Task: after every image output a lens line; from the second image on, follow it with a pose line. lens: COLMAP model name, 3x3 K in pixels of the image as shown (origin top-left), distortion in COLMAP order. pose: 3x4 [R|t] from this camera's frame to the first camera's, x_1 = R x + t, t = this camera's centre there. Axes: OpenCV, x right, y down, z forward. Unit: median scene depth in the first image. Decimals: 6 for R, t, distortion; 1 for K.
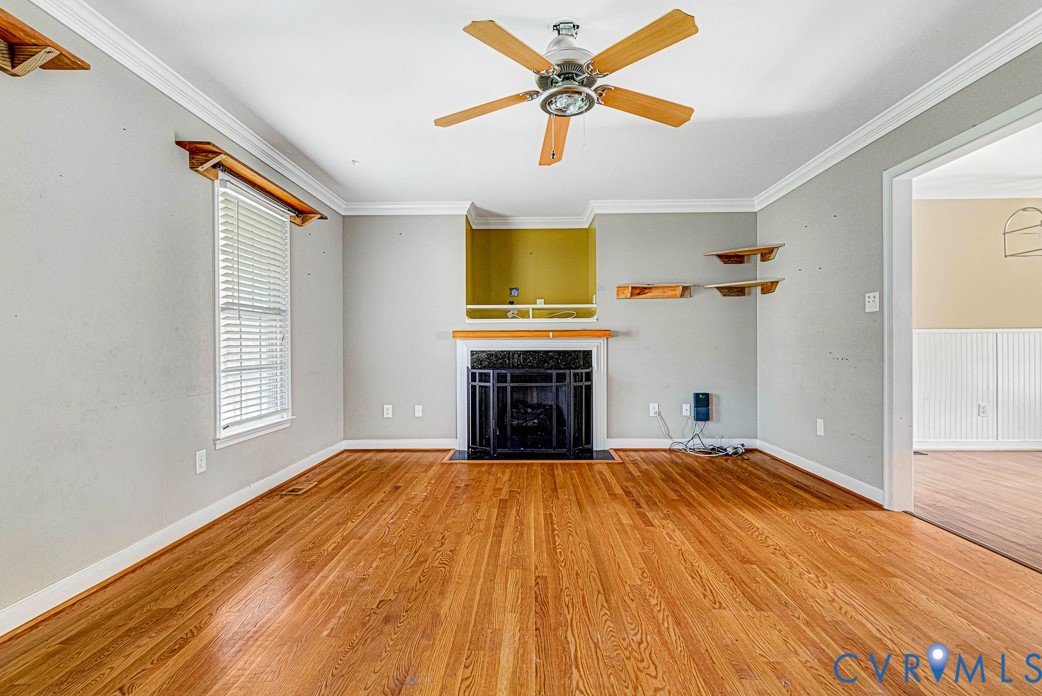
lens RADIAL K [[503.8, 0, 524.5], [0, 503.8, 350.2], [0, 0, 1]] dist [0.018340, -0.008069]
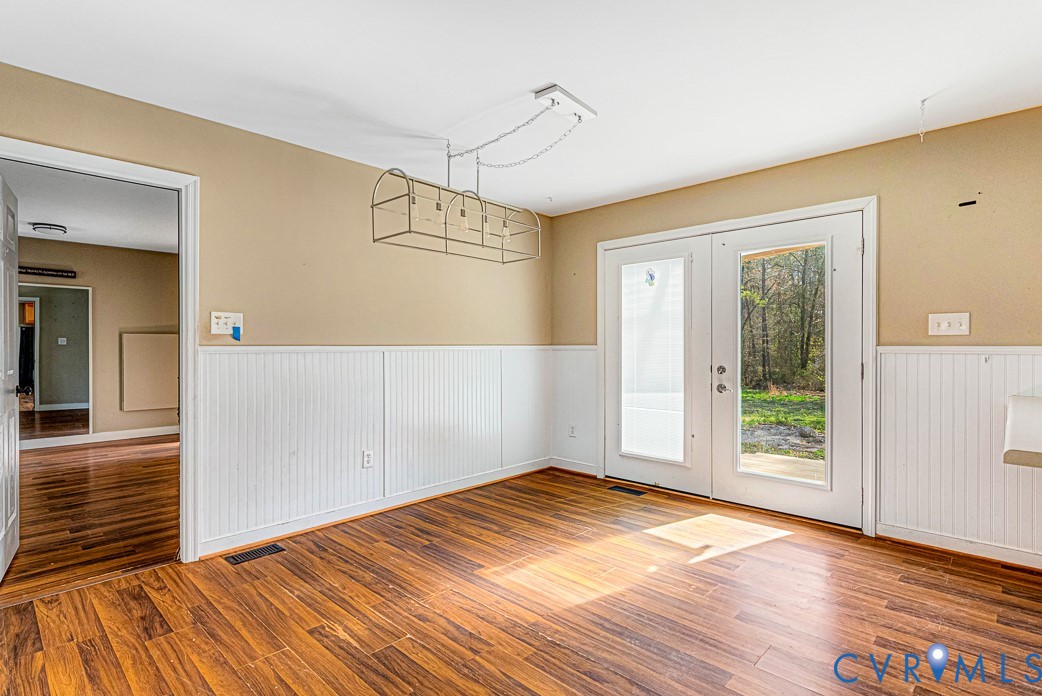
lens RADIAL K [[516.4, 0, 480.3], [0, 516.4, 347.7], [0, 0, 1]] dist [-0.000002, -0.000089]
pose [[0.707609, 0.001478, 0.706603, 0.520011], [0.003492, 0.999978, -0.005589, -0.036360], [-0.706596, 0.006422, 0.707588, 0.386924]]
